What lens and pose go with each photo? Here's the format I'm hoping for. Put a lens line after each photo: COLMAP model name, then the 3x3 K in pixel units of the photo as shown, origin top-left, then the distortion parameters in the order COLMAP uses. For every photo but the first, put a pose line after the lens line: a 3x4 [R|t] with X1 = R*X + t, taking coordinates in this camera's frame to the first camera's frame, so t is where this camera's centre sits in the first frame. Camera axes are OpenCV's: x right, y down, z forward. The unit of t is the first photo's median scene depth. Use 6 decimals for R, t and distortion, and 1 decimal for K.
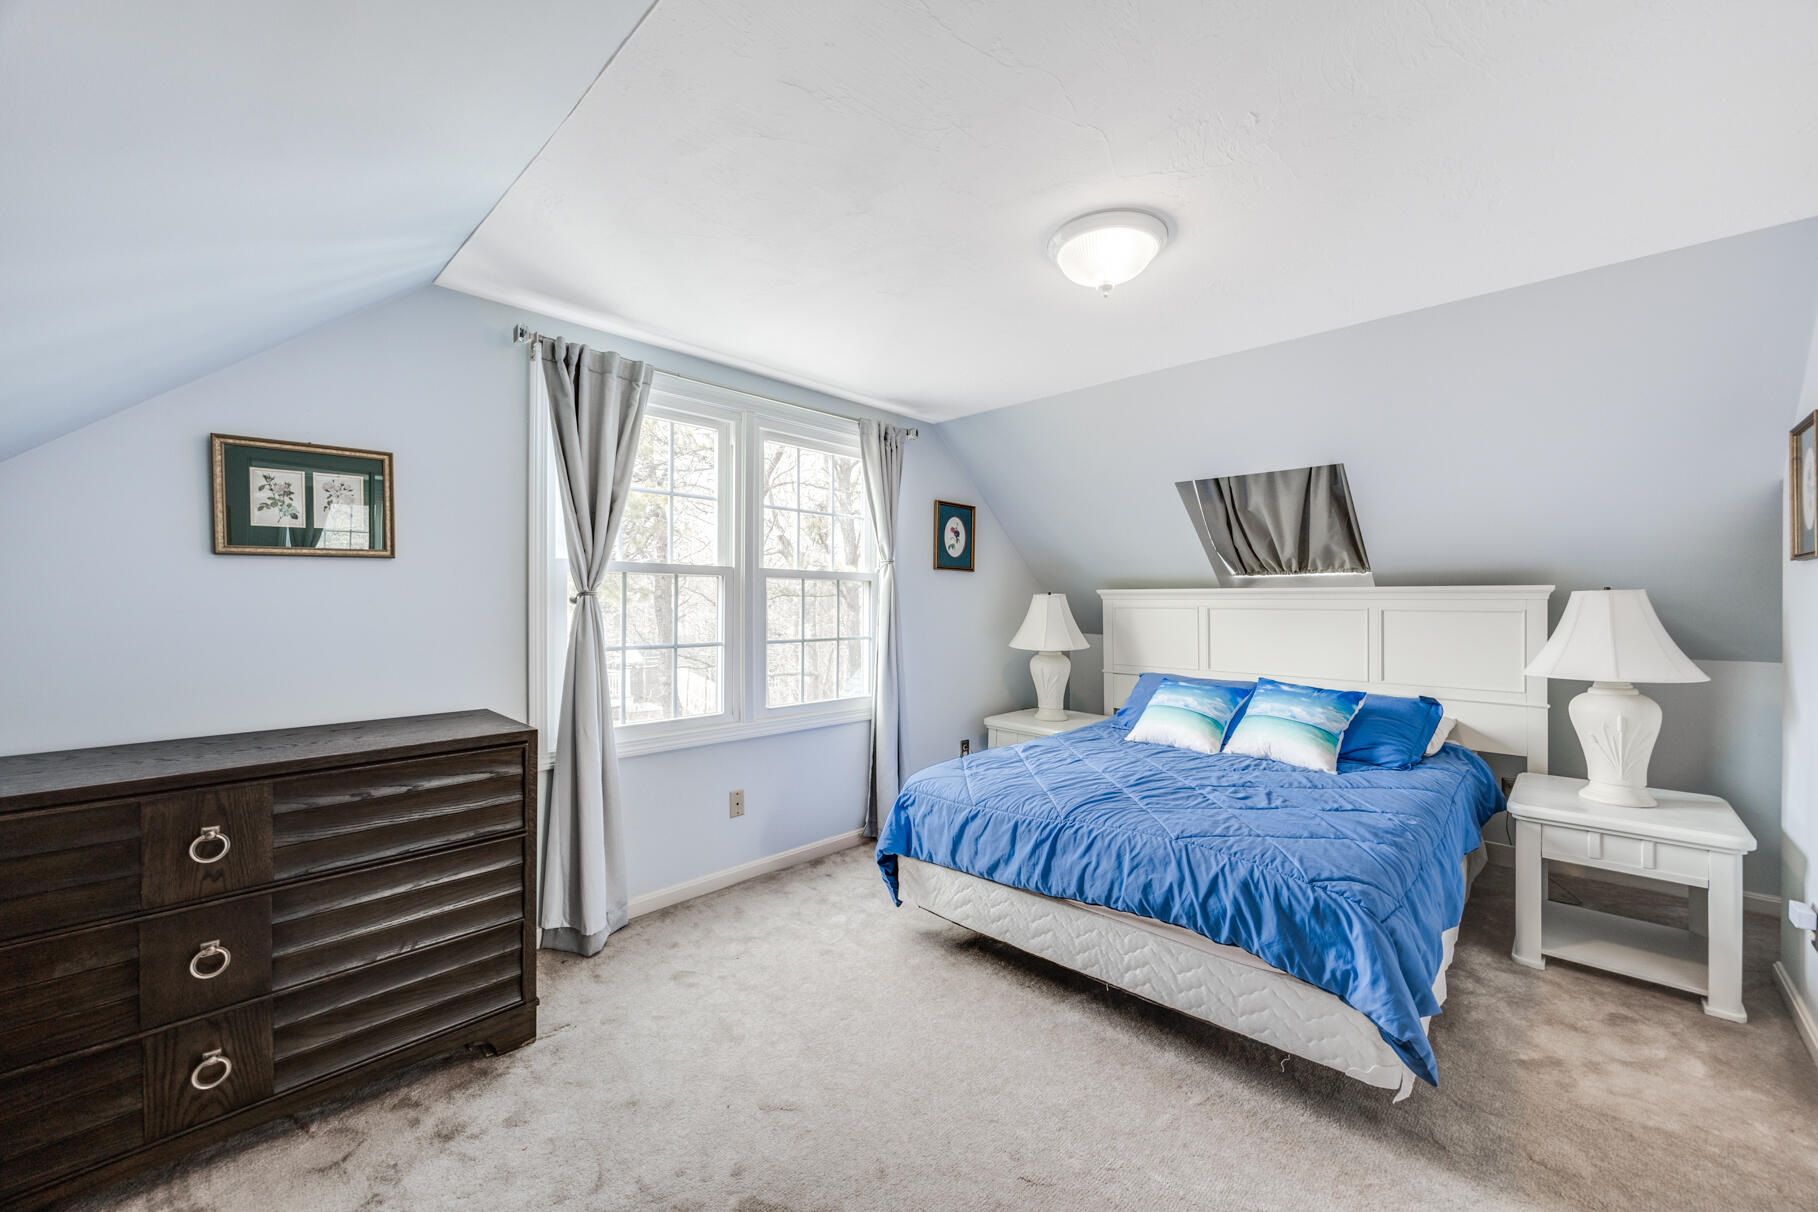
lens RADIAL K [[708.0, 0, 909.0], [0, 708.0, 606.0], [0, 0, 1]] dist [0.002632, 0.000174]
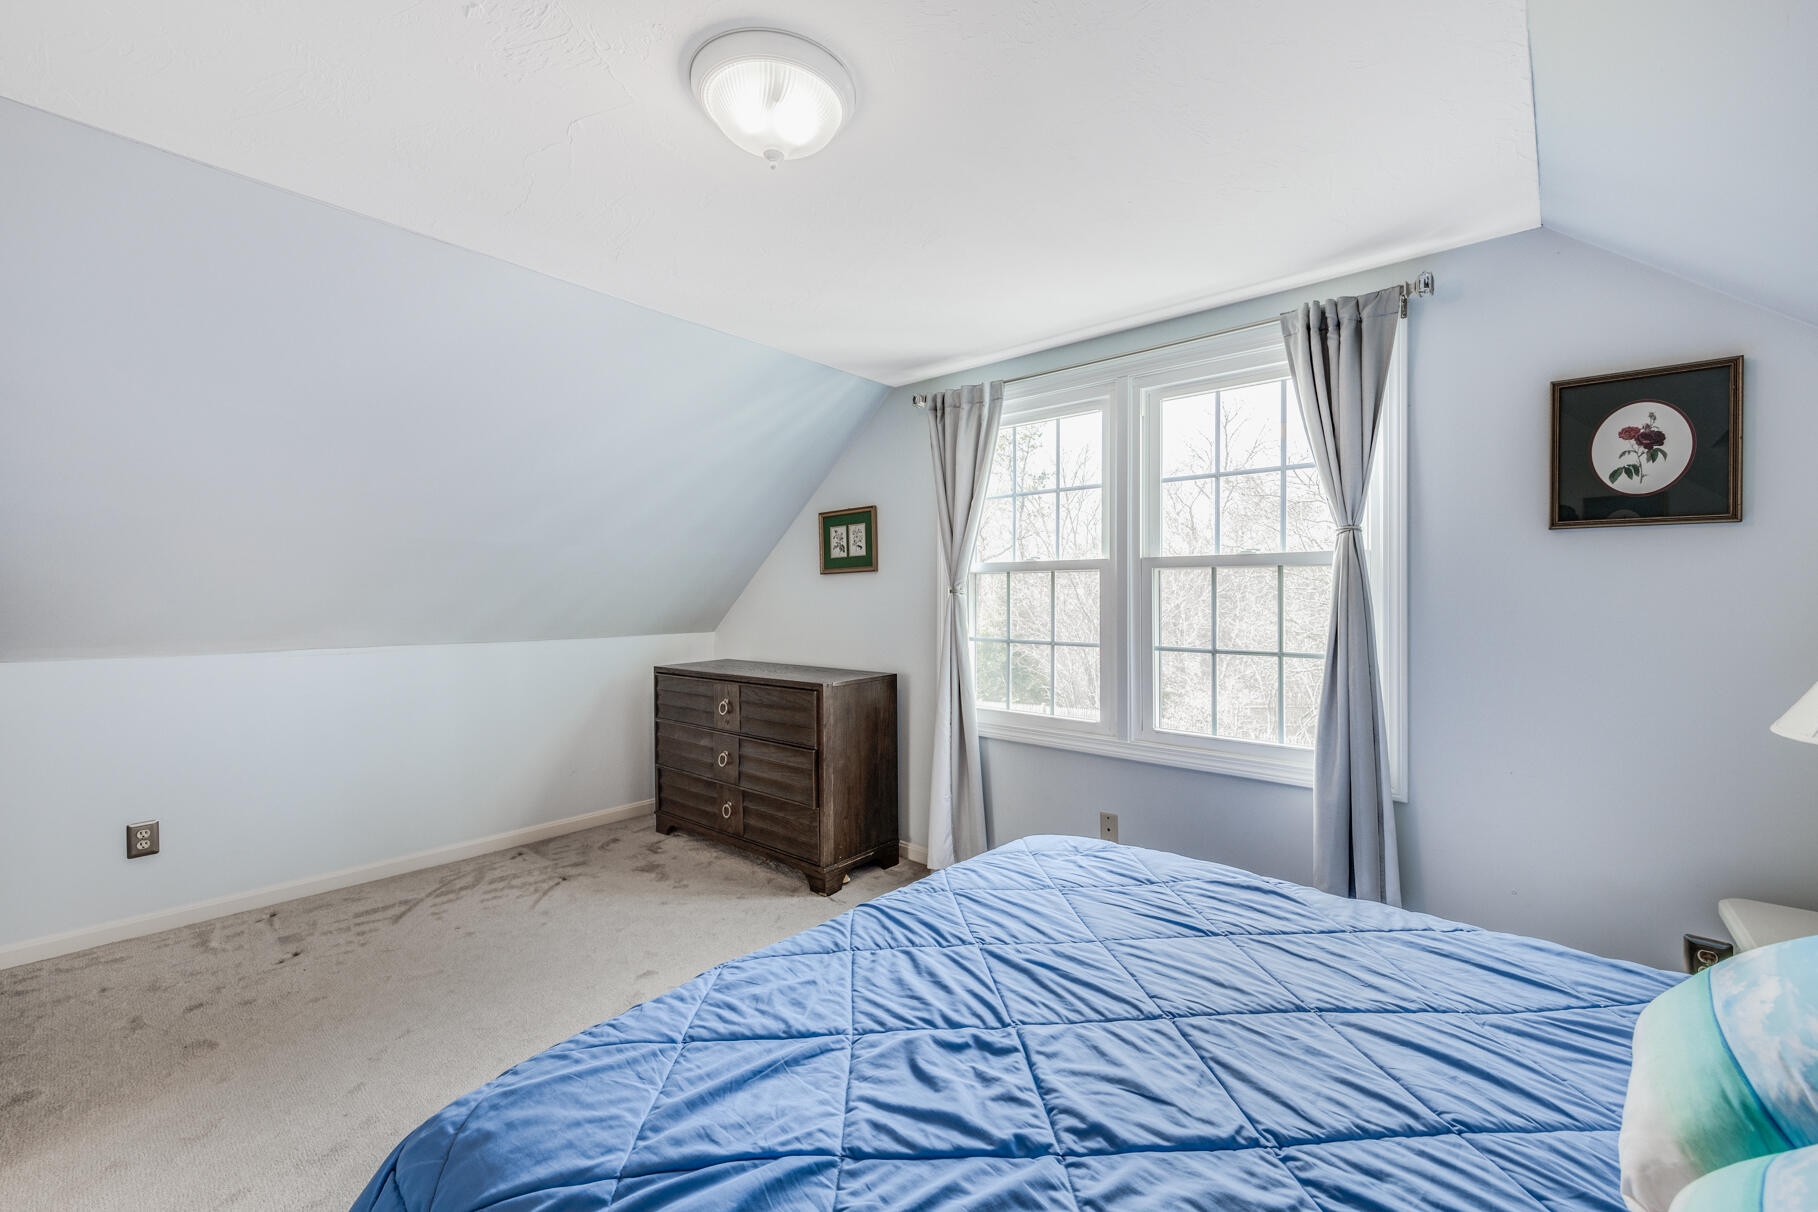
lens RADIAL K [[743.3, 0, 912.5], [0, 743.3, 600.6], [0, 0, 1]] dist [0.008968, -0.000195]
pose [[0.043085, 0.000266, -0.999071, 0.704970], [-0.006797, 0.999977, -0.000027, -0.002048], [0.999048, 0.006792, 0.043085, 0.759335]]
